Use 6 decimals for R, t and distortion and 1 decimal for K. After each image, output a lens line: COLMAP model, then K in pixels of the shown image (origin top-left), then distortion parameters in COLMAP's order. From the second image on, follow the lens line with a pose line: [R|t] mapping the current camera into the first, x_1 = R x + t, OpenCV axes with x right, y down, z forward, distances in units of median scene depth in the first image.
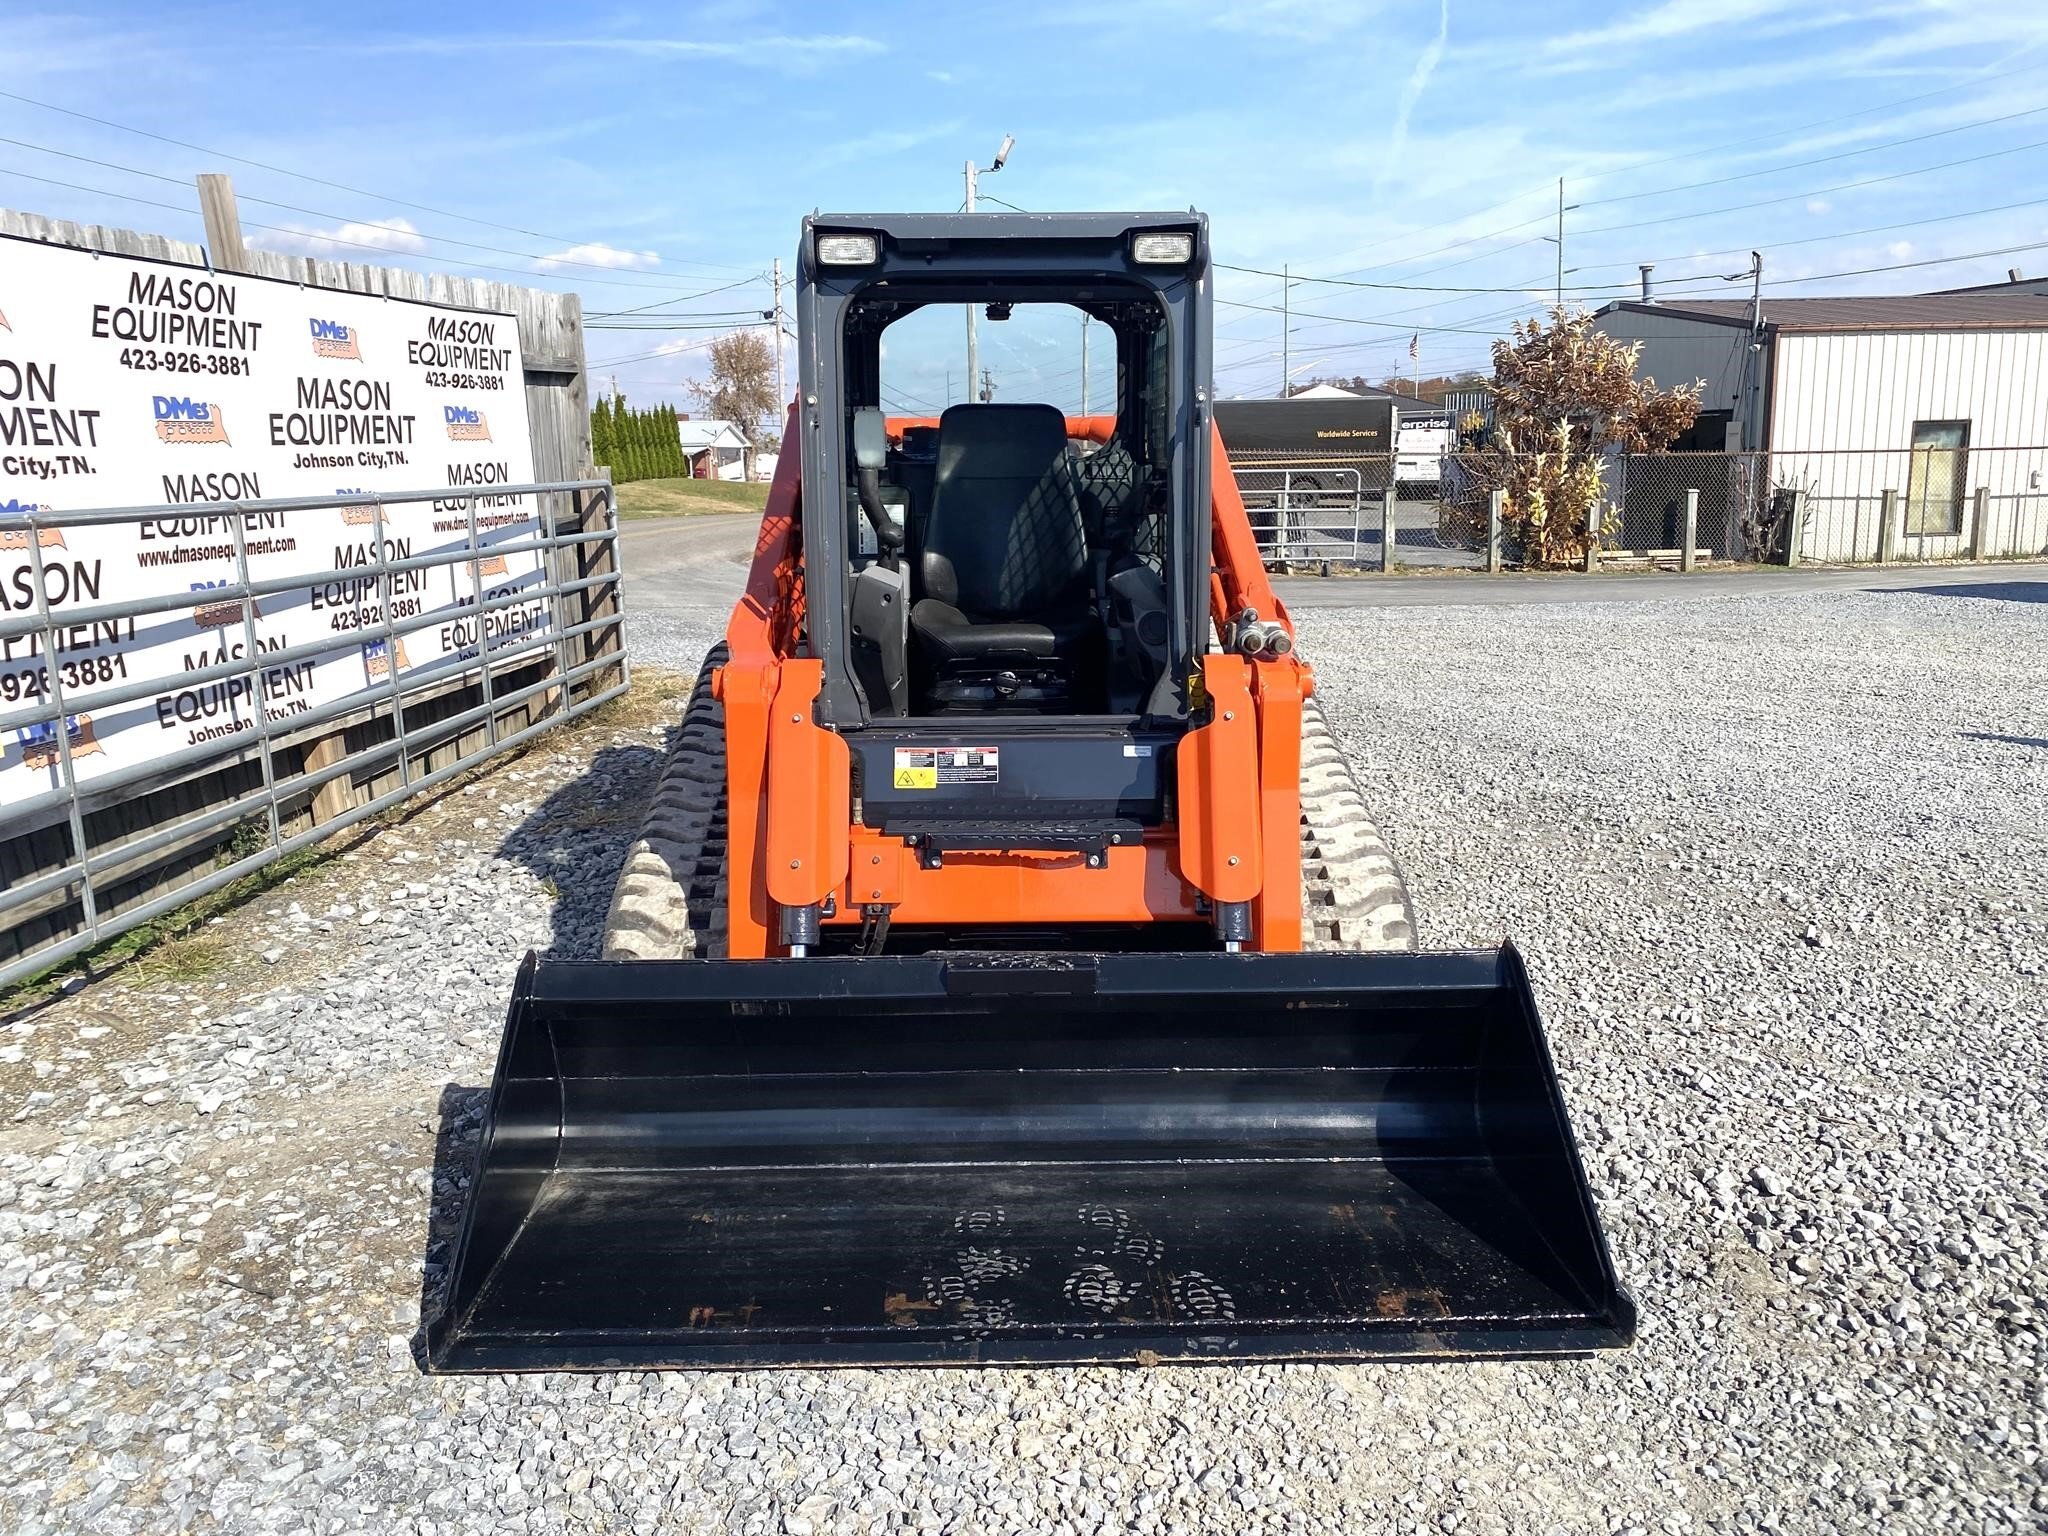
lens RADIAL K [[1543.0, 0, 1007.1], [0, 1543.0, 745.7], [0, 0, 1]] dist [0.024651, -0.017602]
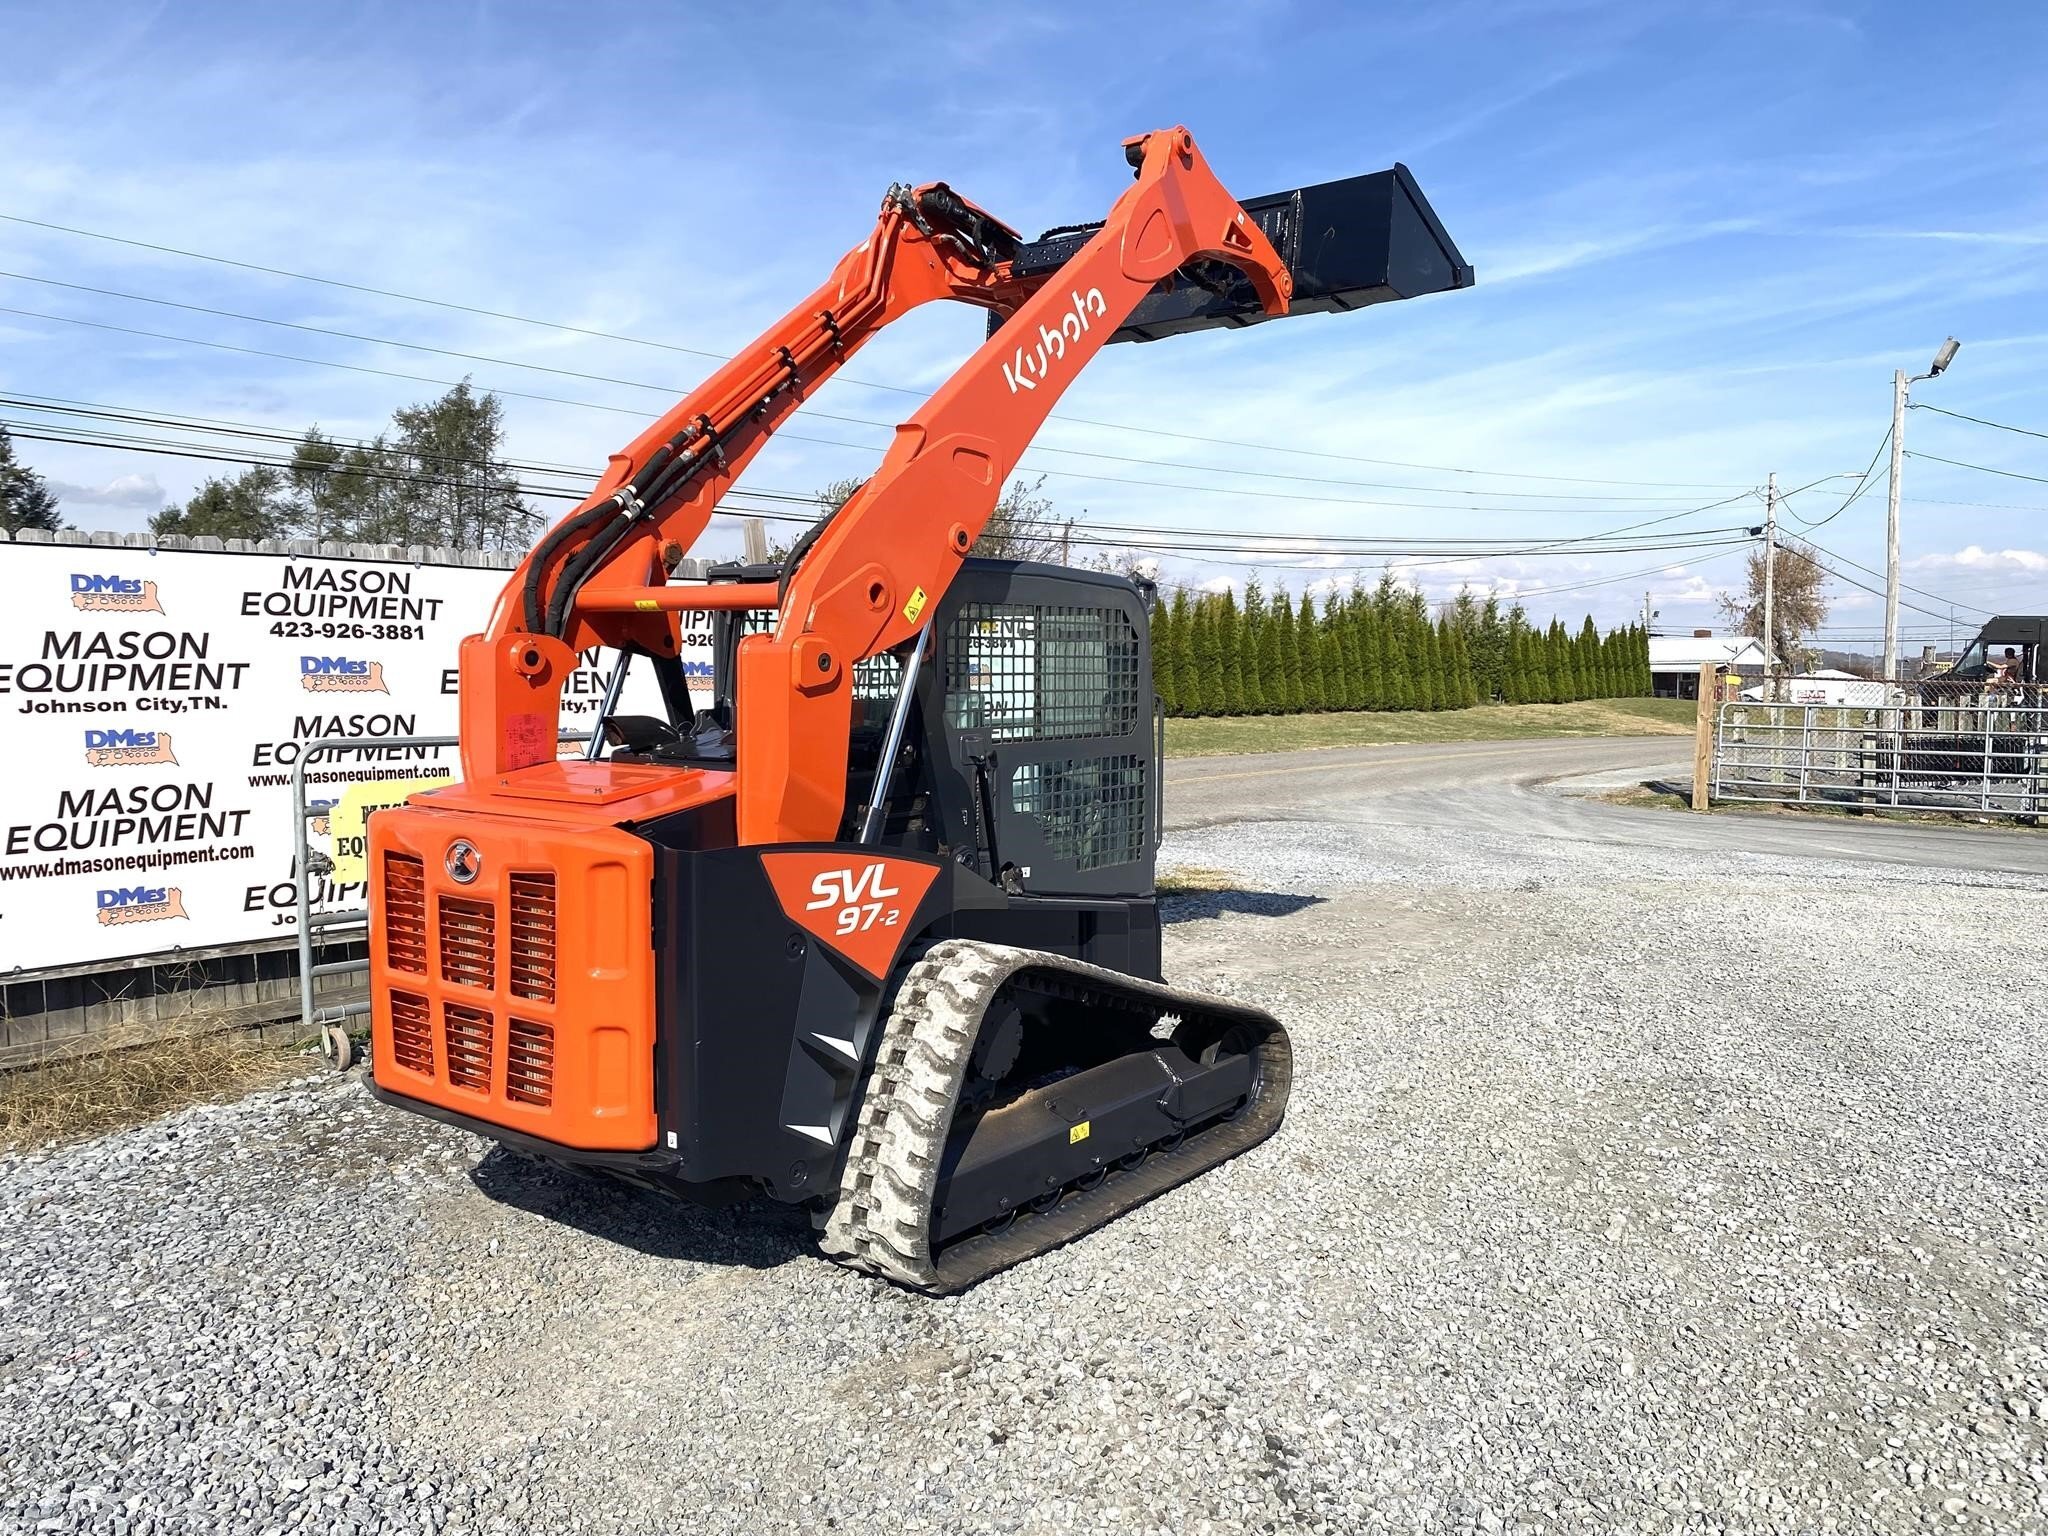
lens RADIAL K [[1543.0, 0, 1053.4], [0, 1543.0, 766.7], [0, 0, 1]] dist [0.024651, -0.017602]
pose [[0.803912, 0.047202, -0.592872, 0.821392], [-0.118935, 0.989469, -0.082495, -0.040378], [0.582734, 0.136832, 0.801060, -0.037425]]
